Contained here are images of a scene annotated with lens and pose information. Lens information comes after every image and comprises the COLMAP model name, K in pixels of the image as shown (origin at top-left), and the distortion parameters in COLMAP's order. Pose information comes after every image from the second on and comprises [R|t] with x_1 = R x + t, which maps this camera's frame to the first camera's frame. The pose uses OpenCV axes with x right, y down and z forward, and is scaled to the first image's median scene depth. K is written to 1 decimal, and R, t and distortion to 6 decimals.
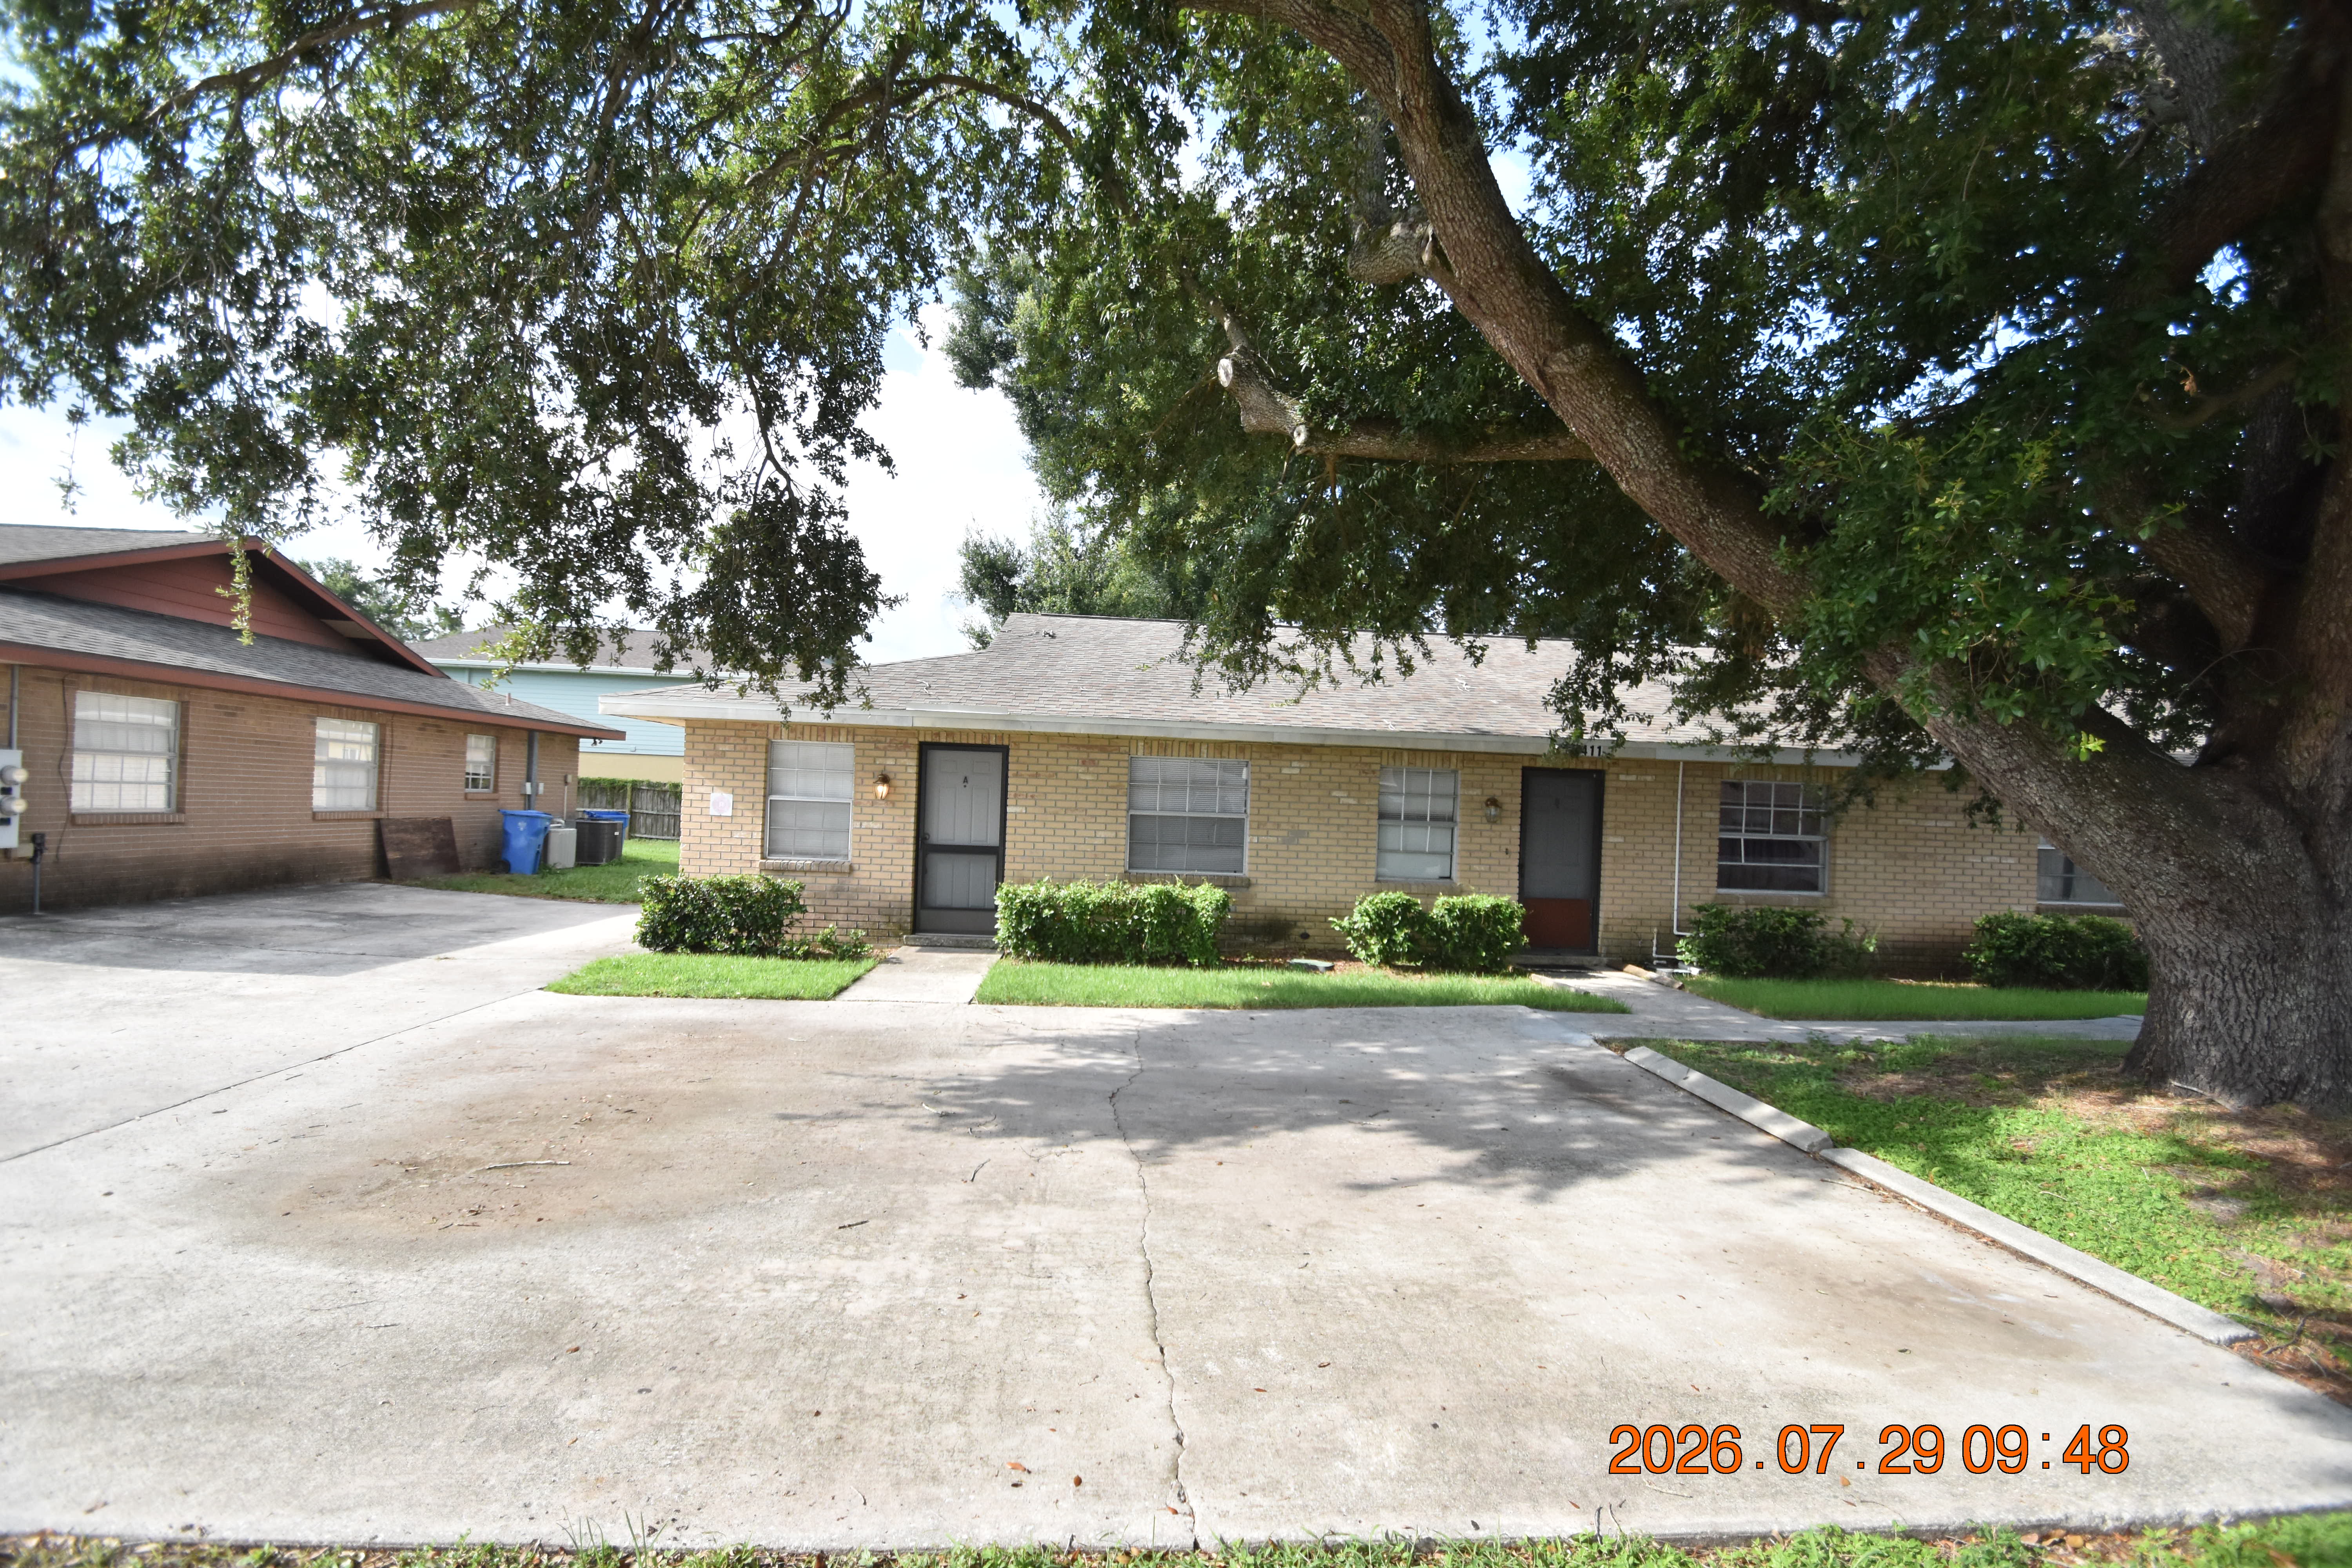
lens RADIAL K [[1032.4, 0, 1159.5], [0, 1032.4, 792.4], [0, 0, 1]] dist [0.011968, -0.013845]
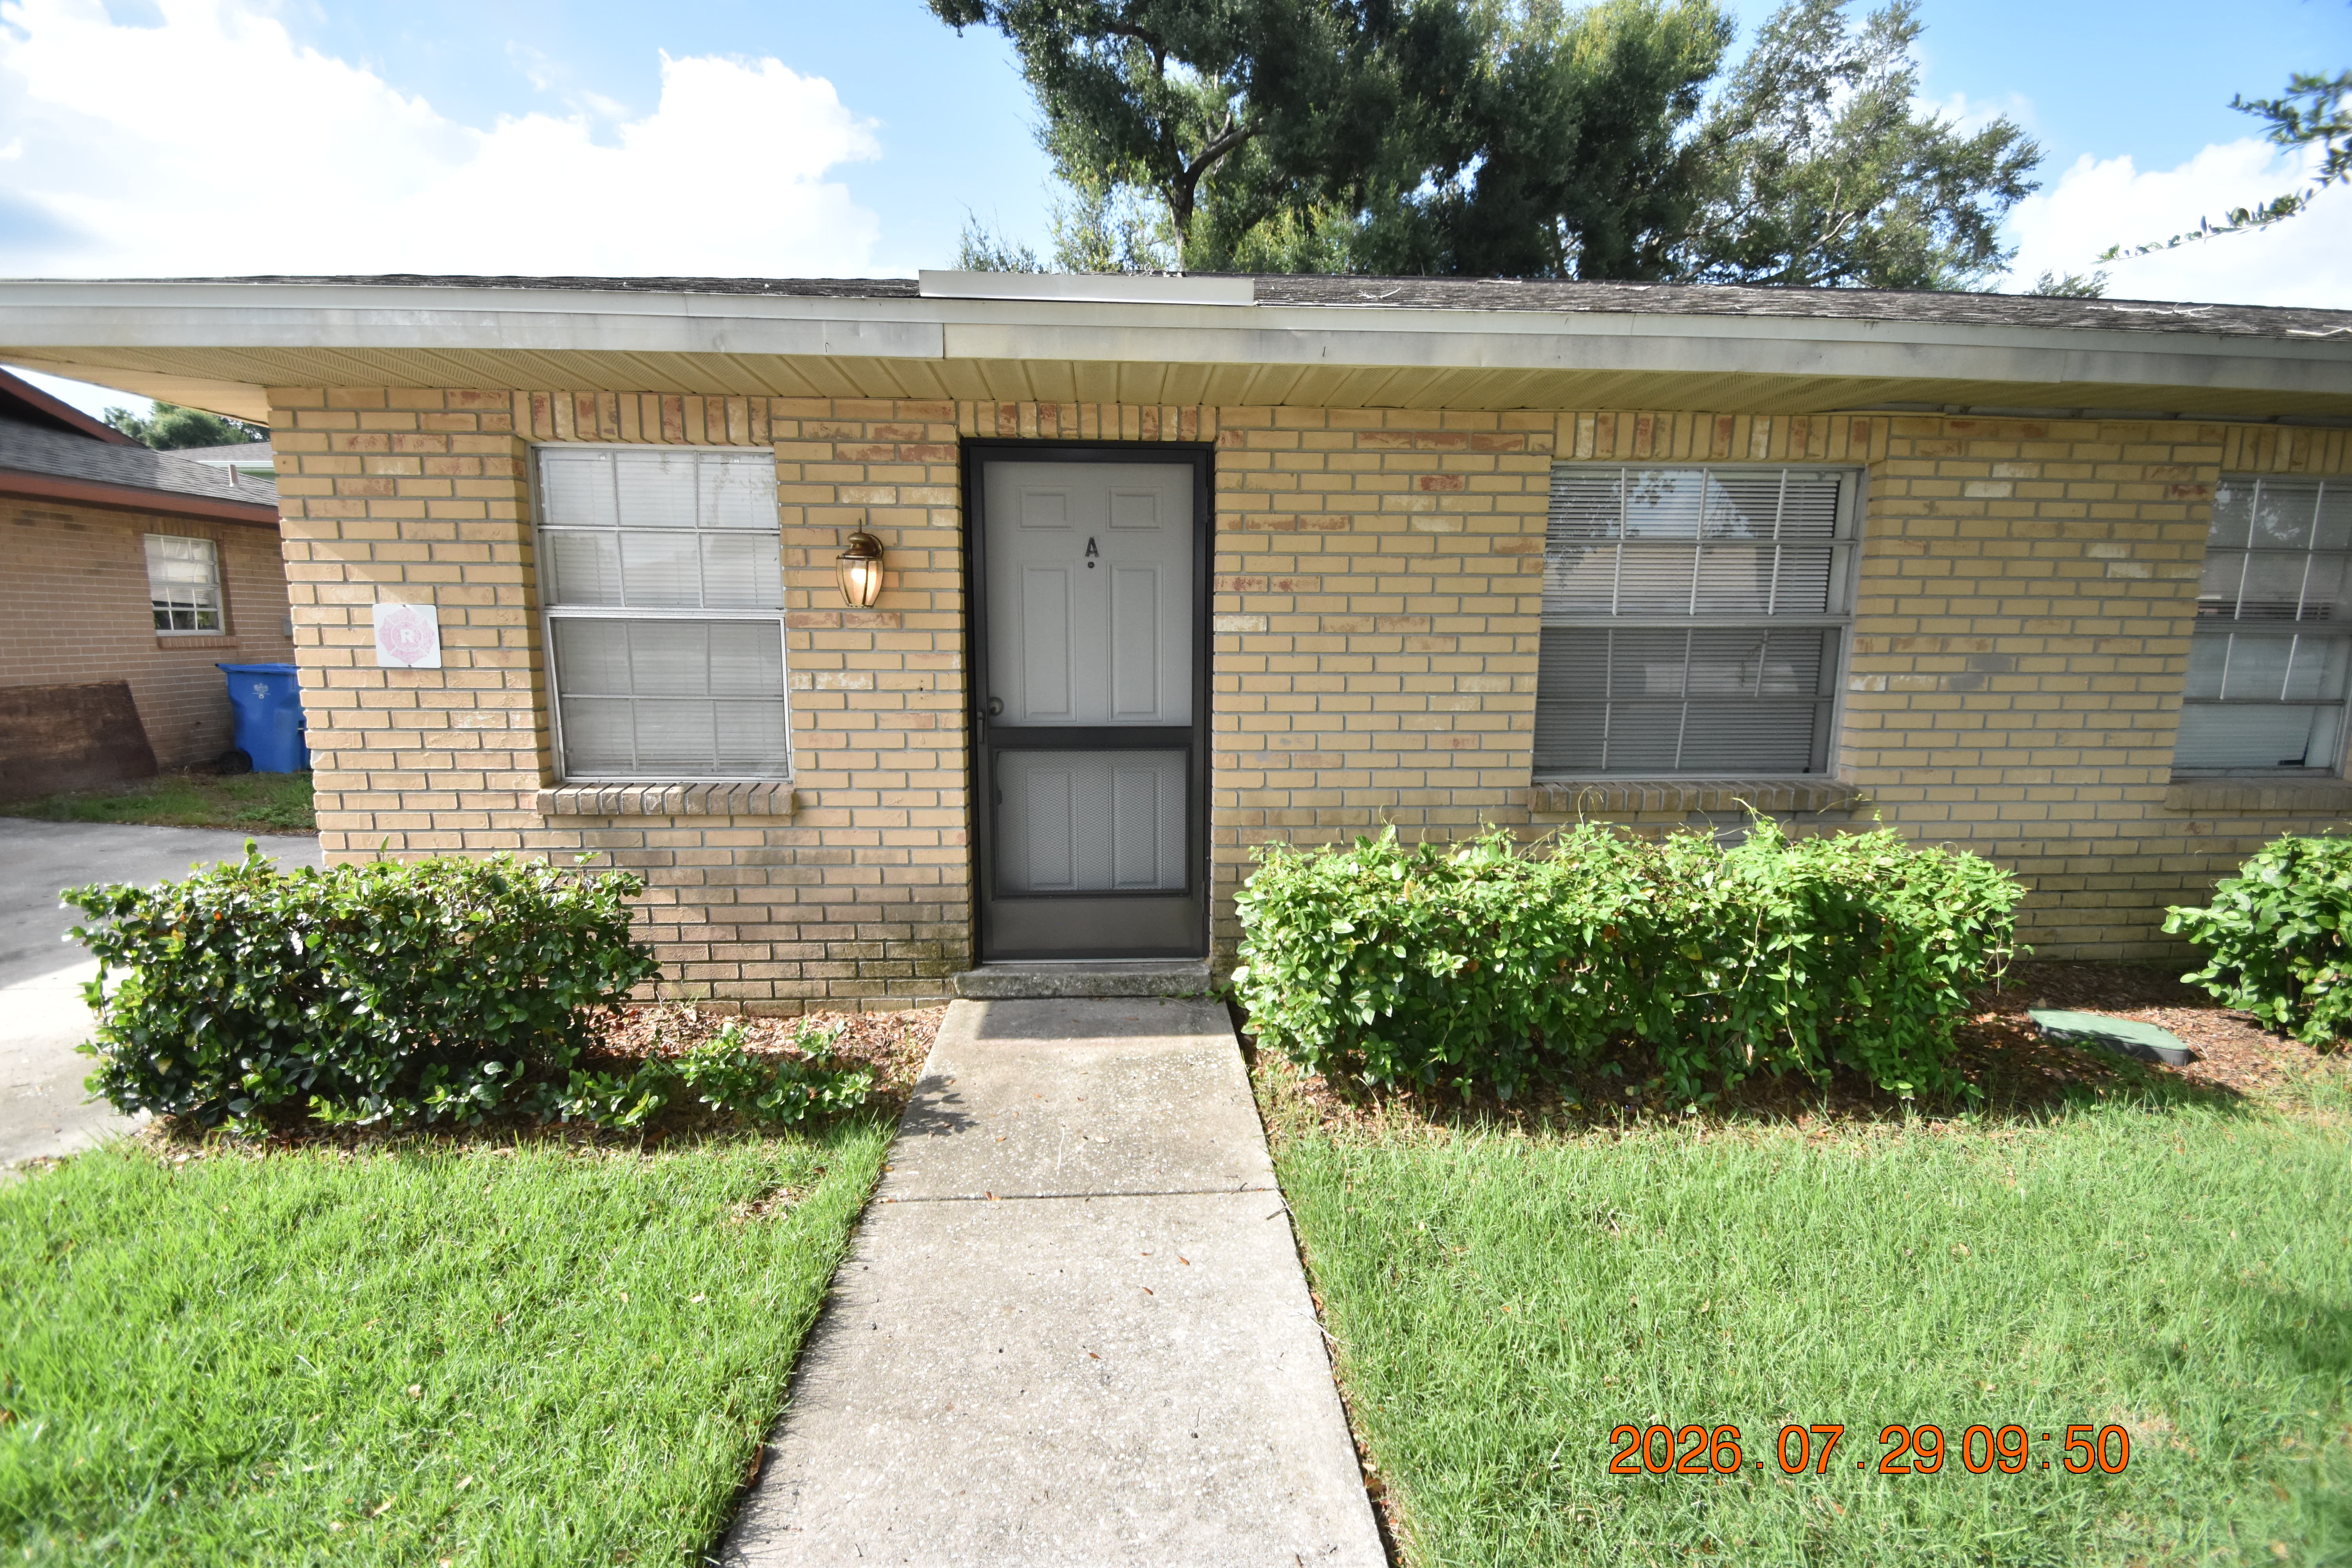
lens RADIAL K [[1032.4, 0, 1158.8], [0, 1032.4, 791.0], [0, 0, 1]] dist [0.011968, -0.013845]
pose [[0.999447, -0.033142, -0.002754, -0.188556], [0.033141, 0.985678, 0.165350, 0.015072], [-0.002765, -0.165350, 0.986231, 0.712089]]
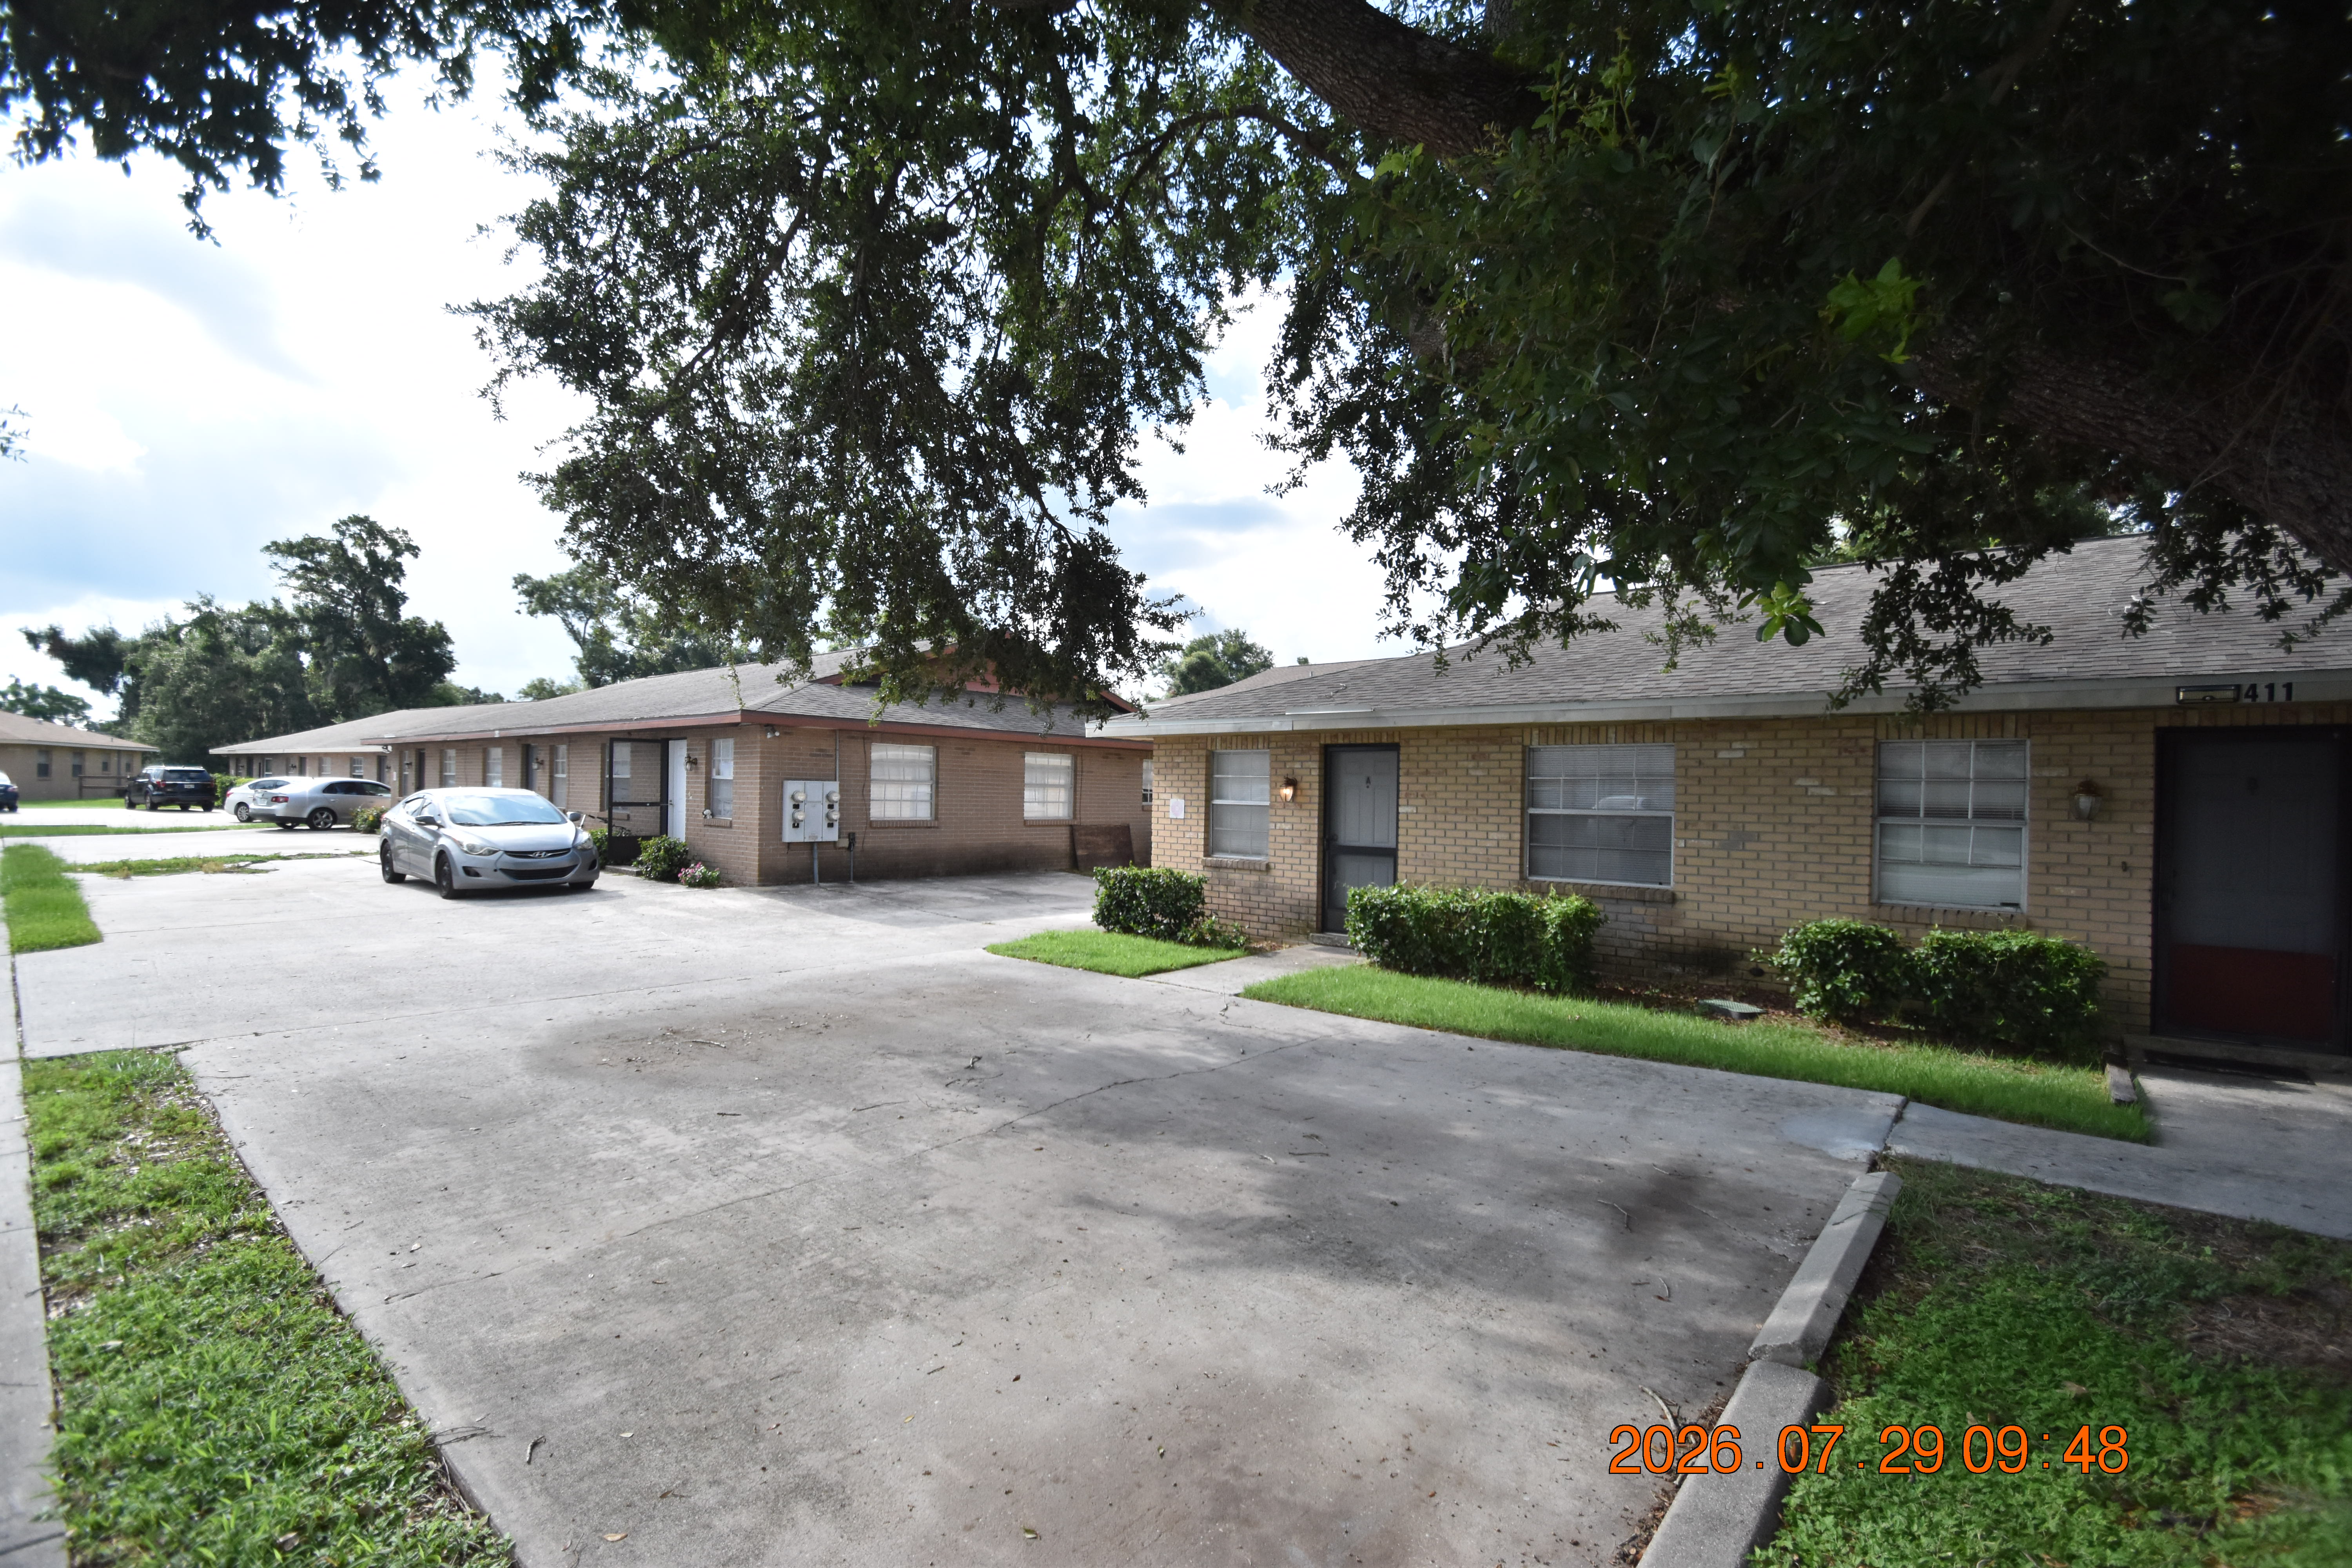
lens RADIAL K [[1032.4, 0, 1159.5], [0, 1032.4, 792.4], [0, 0, 1]] dist [0.011968, -0.013845]
pose [[0.711576, -0.026146, -0.702122, 0.411944], [0.016395, 0.999653, -0.020611, 0.018472], [0.702417, 0.003155, 0.711758, 0.180963]]
